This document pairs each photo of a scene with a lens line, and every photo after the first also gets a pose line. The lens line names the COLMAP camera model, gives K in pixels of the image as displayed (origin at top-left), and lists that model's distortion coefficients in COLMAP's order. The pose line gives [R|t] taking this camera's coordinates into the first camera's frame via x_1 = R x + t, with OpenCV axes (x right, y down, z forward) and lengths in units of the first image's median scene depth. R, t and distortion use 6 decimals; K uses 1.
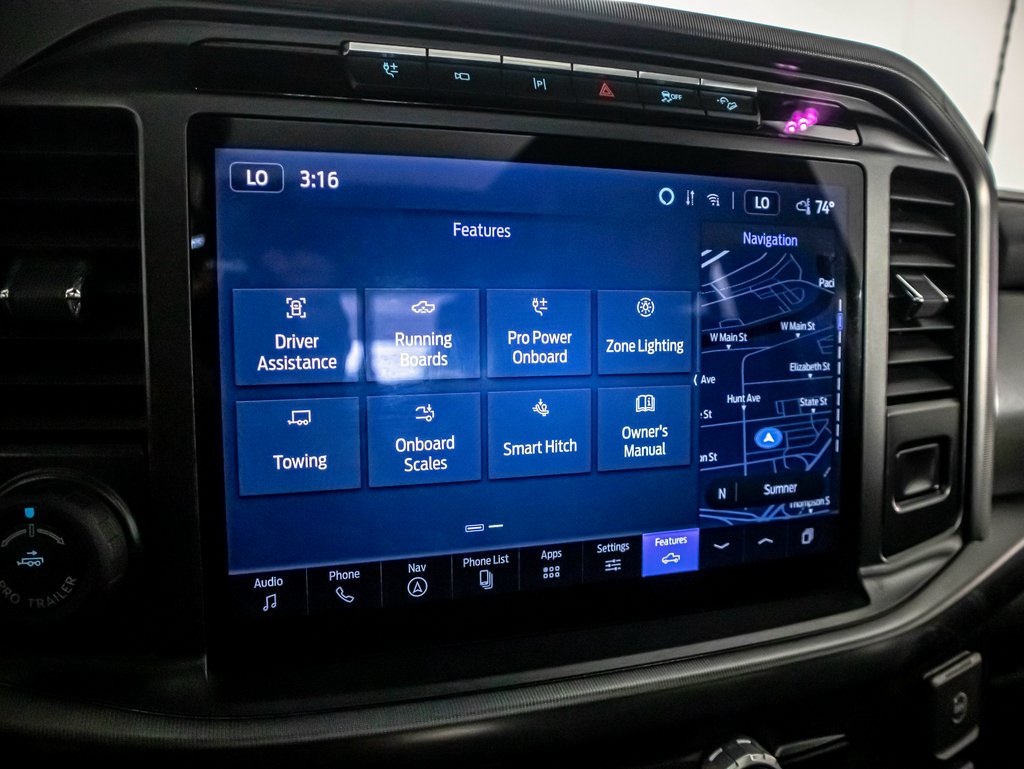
lens RADIAL K [[797.4, 0, 512.0], [0, 797.4, 384.5], [0, 0, 1]] dist [-0.107367, 0.064940]
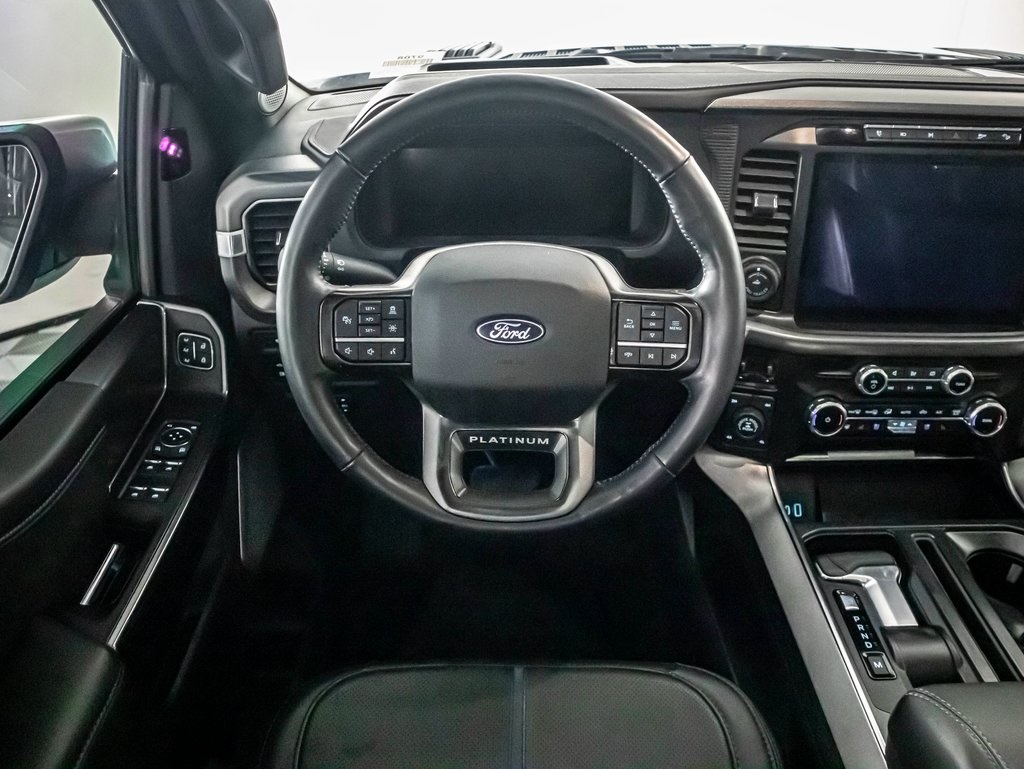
lens RADIAL K [[815.4, 0, 512.0], [0, 815.4, 384.5], [0, 0, 1]] dist [-0.124102, 0.081778]
pose [[0.943916, 0.142206, -0.297992, -0.383719], [-0.032092, 0.937742, 0.345848, -0.433325], [0.328621, -0.316888, 0.889713, -2.113214]]
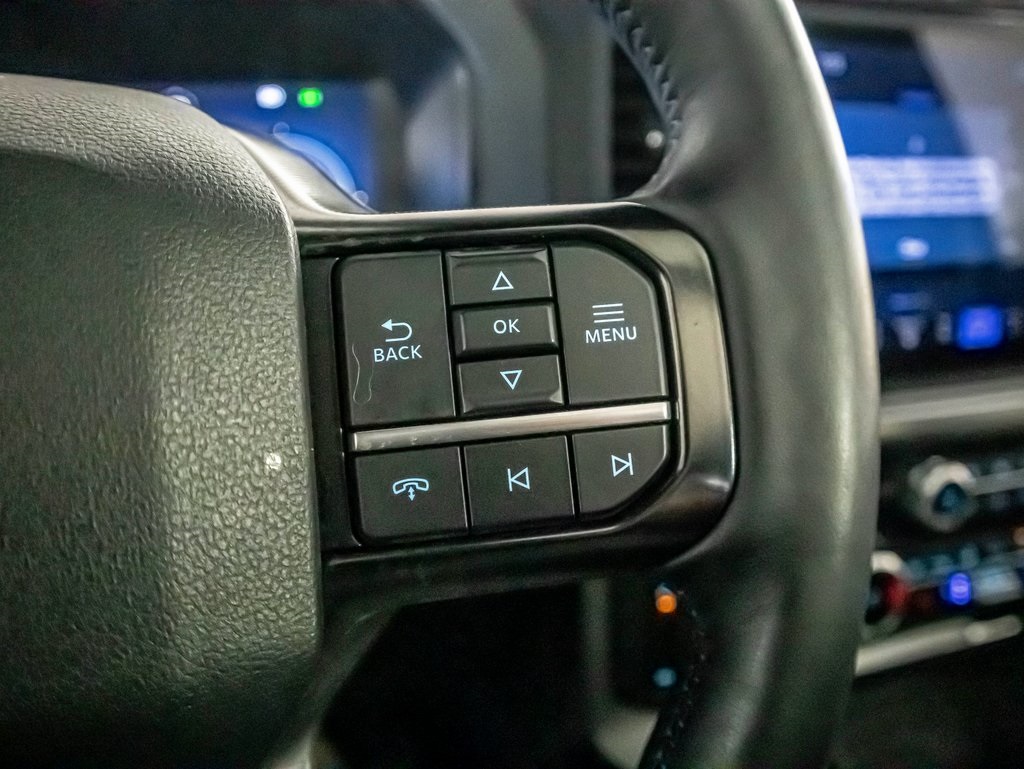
lens RADIAL K [[797.4, 0, 512.0], [0, 797.4, 384.5], [0, 0, 1]] dist [-0.107367, 0.064940]
pose [[0.999540, -0.021715, -0.021193, -0.685432], [0.024035, 0.992939, 0.116166, 0.131681], [0.018521, -0.116622, 0.993004, -0.468663]]
